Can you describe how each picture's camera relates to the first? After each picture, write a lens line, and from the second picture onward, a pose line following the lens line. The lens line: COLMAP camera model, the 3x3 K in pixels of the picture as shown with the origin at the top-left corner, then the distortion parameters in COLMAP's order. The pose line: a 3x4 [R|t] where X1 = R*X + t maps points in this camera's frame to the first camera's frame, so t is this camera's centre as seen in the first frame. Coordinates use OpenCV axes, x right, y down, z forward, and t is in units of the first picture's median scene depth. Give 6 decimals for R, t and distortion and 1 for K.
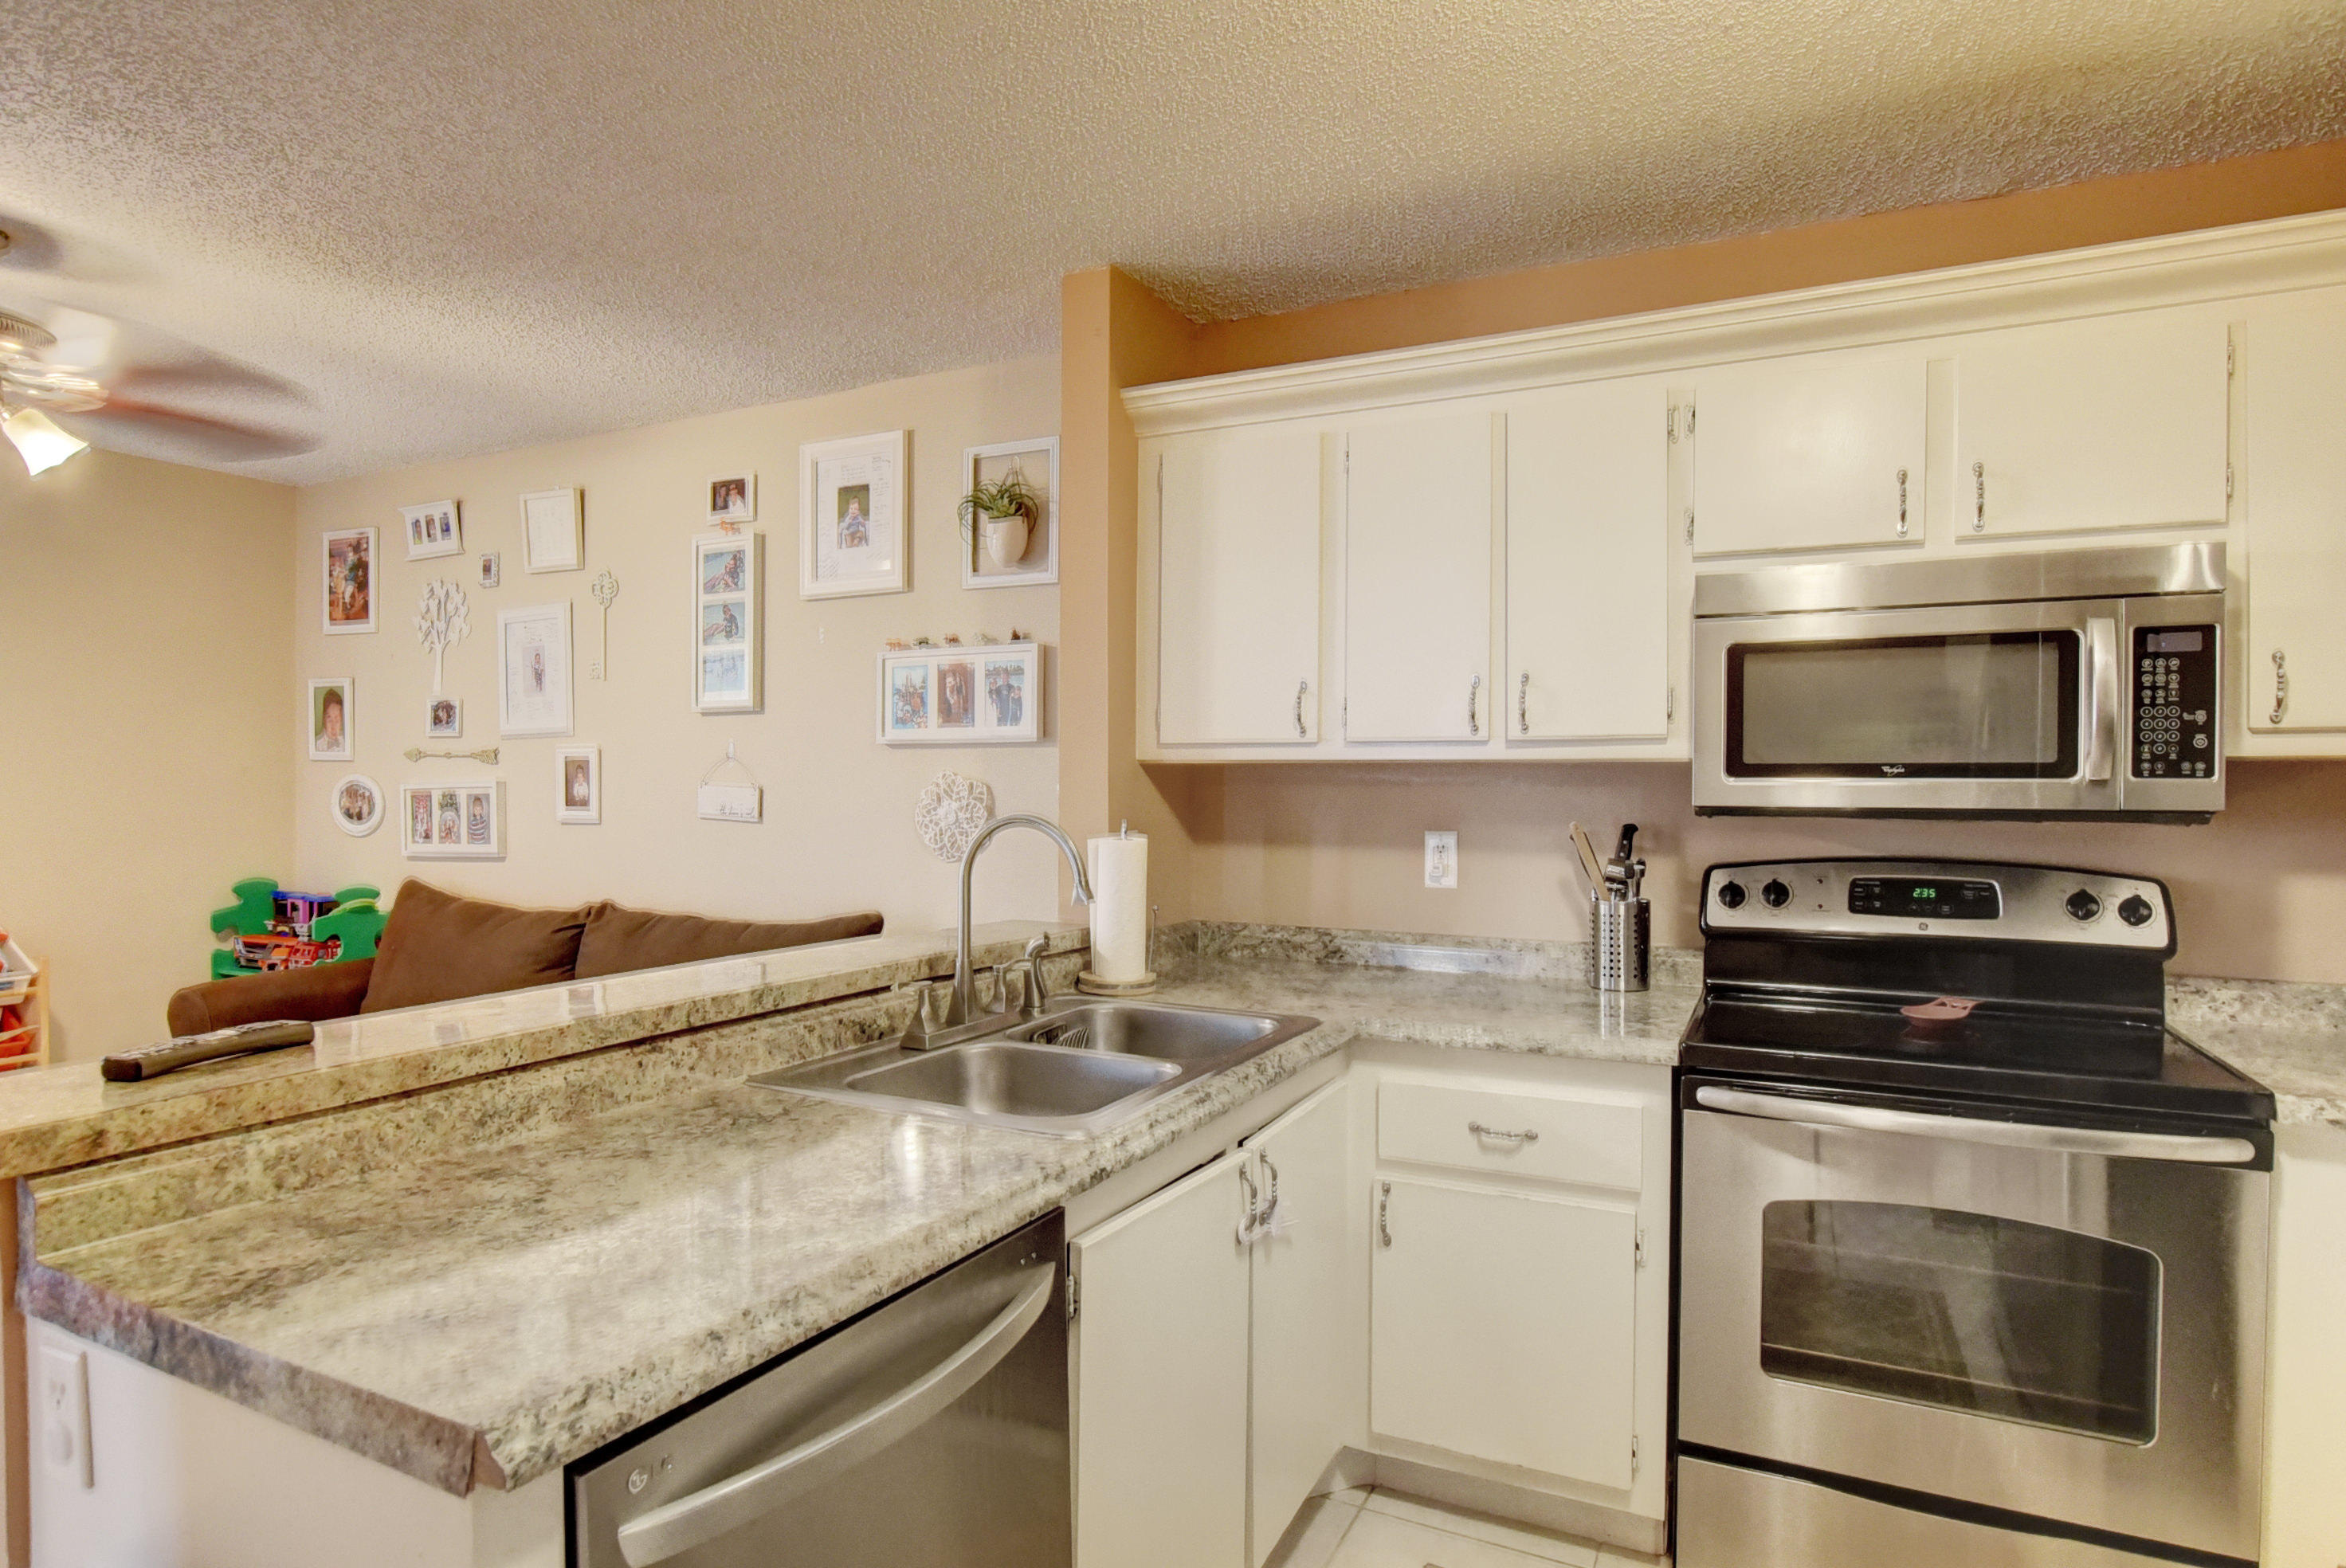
lens RADIAL K [[1267.0, 0, 1185.9], [0, 1267.0, 799.7], [0, 0, 1]] dist [-0.015540, -0.000838]
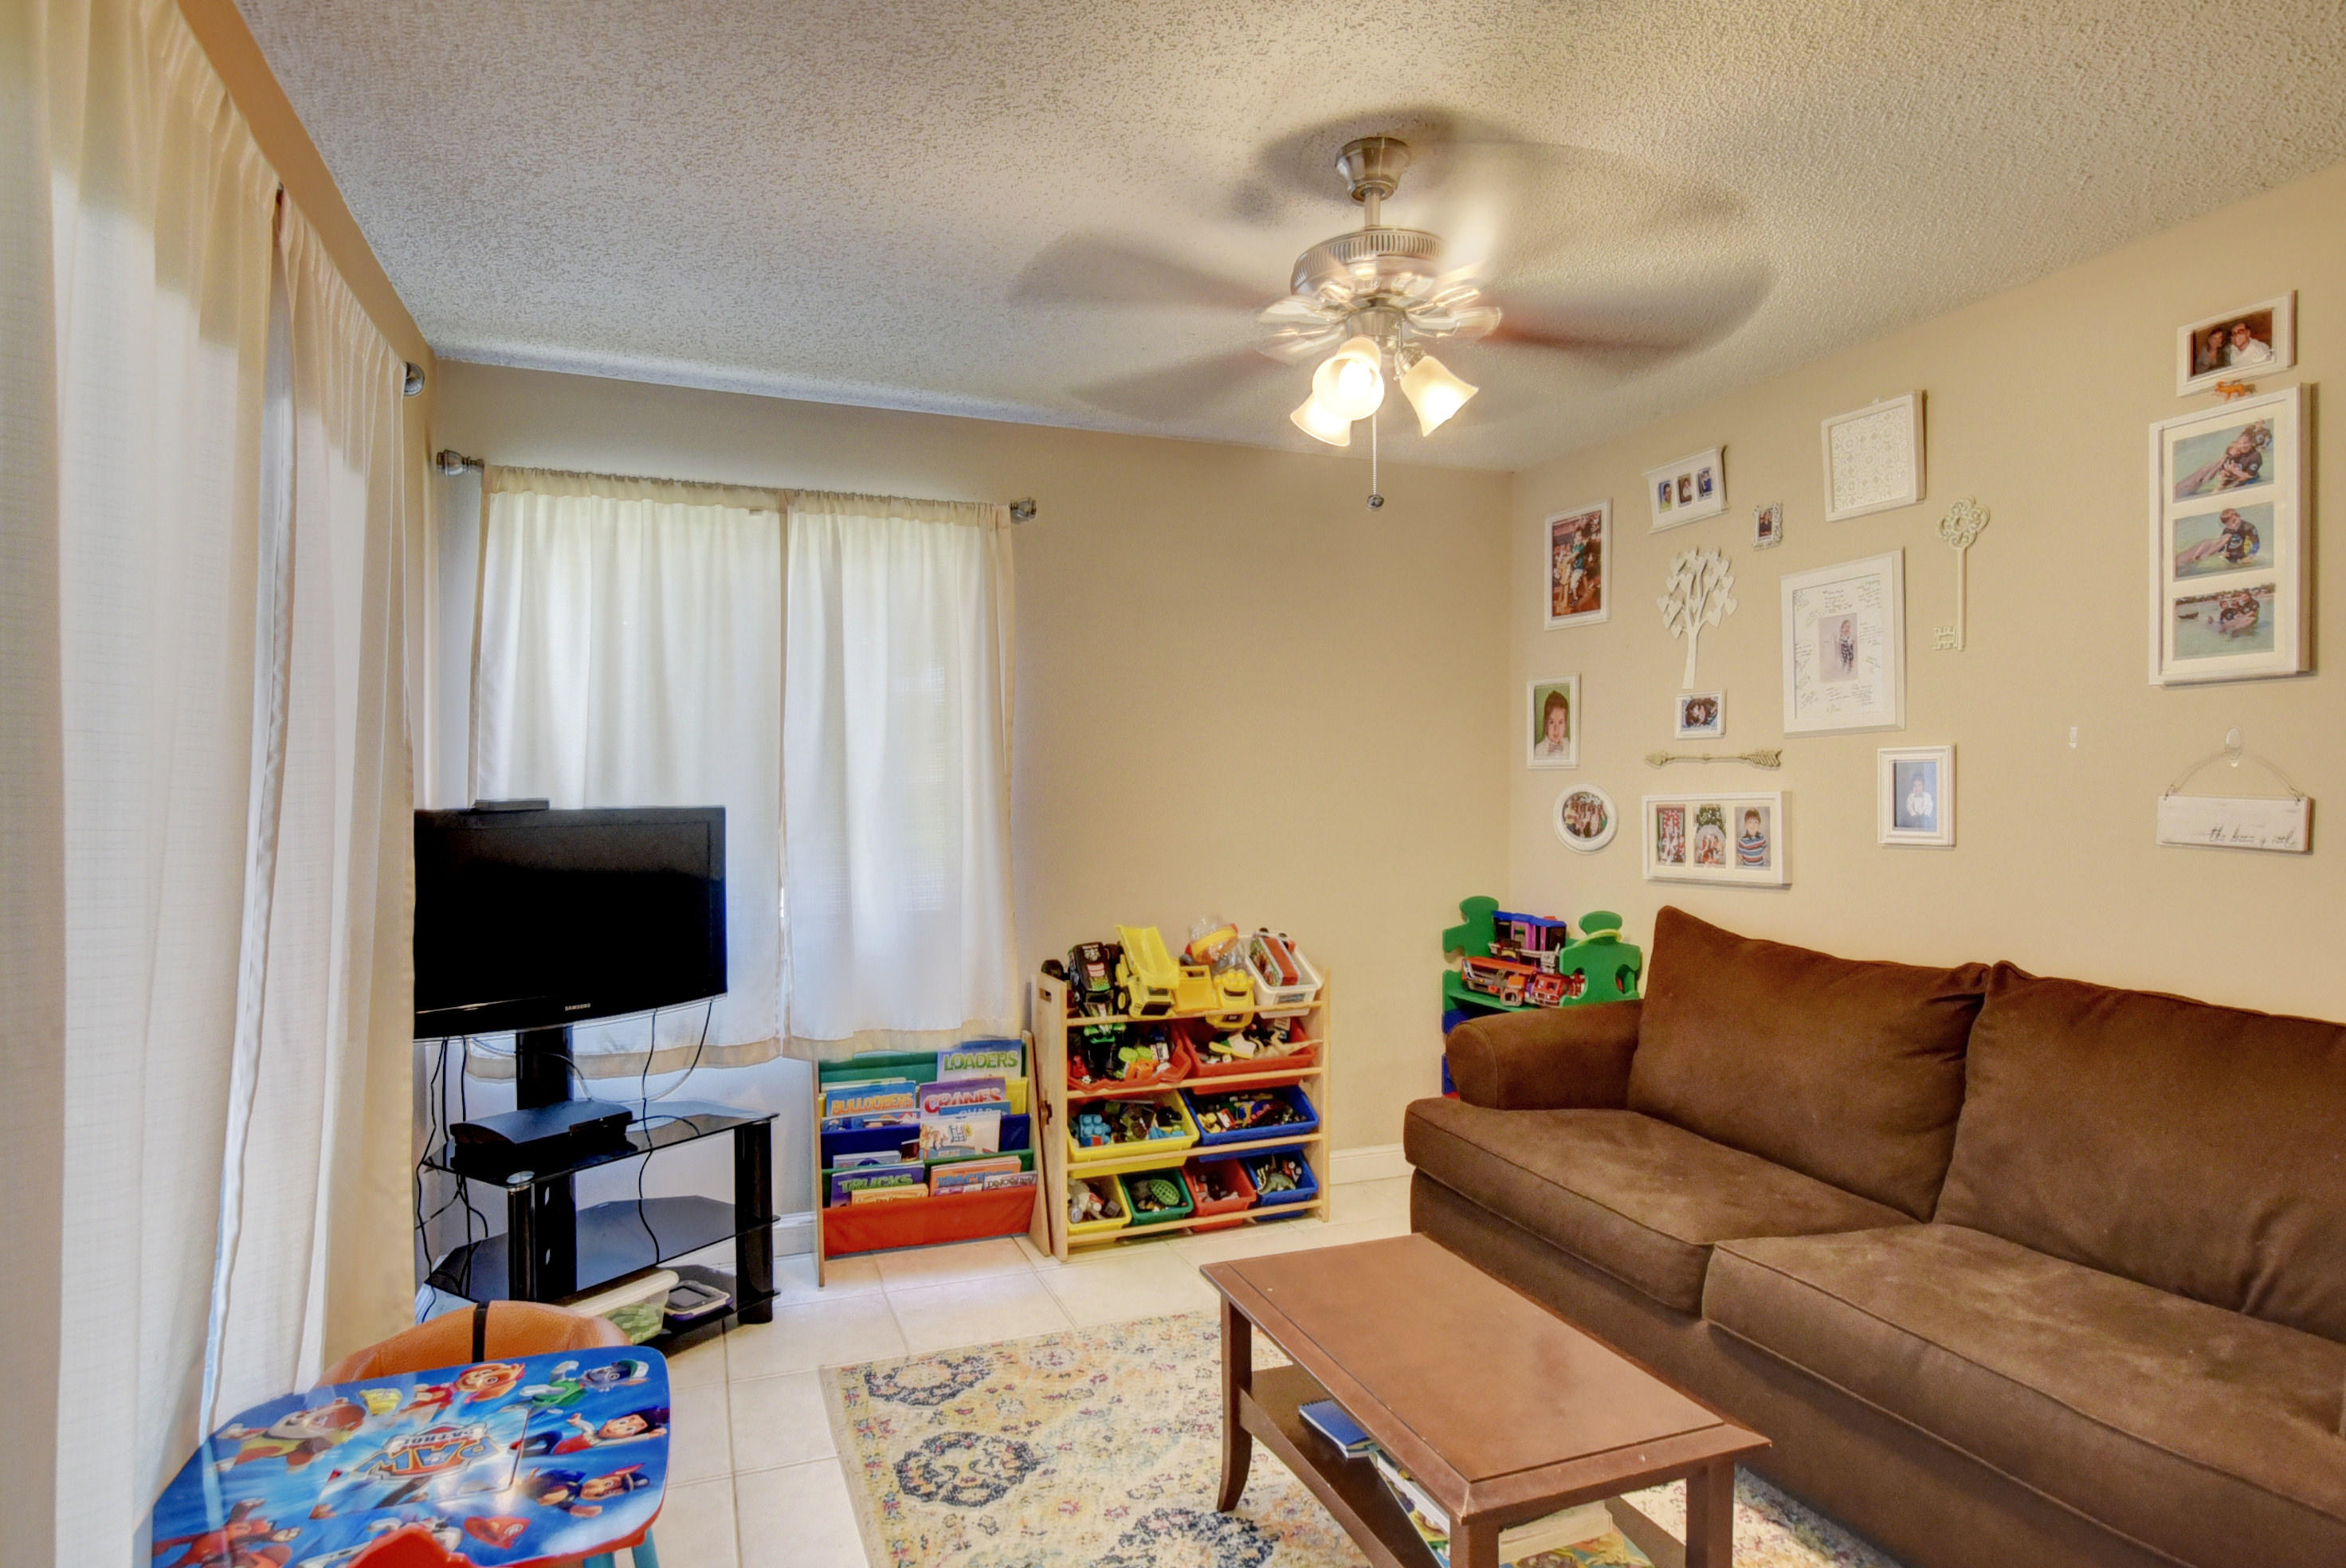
lens RADIAL K [[1267.0, 0, 1166.0], [0, 1267.0, 774.2], [0, 0, 1]] dist [-0.015540, -0.000838]
pose [[0.742271, -0.014893, -0.669934, -0.293520], [-0.003830, 0.999642, -0.026466, -0.002620], [0.670089, 0.022211, 0.741948, 0.147386]]
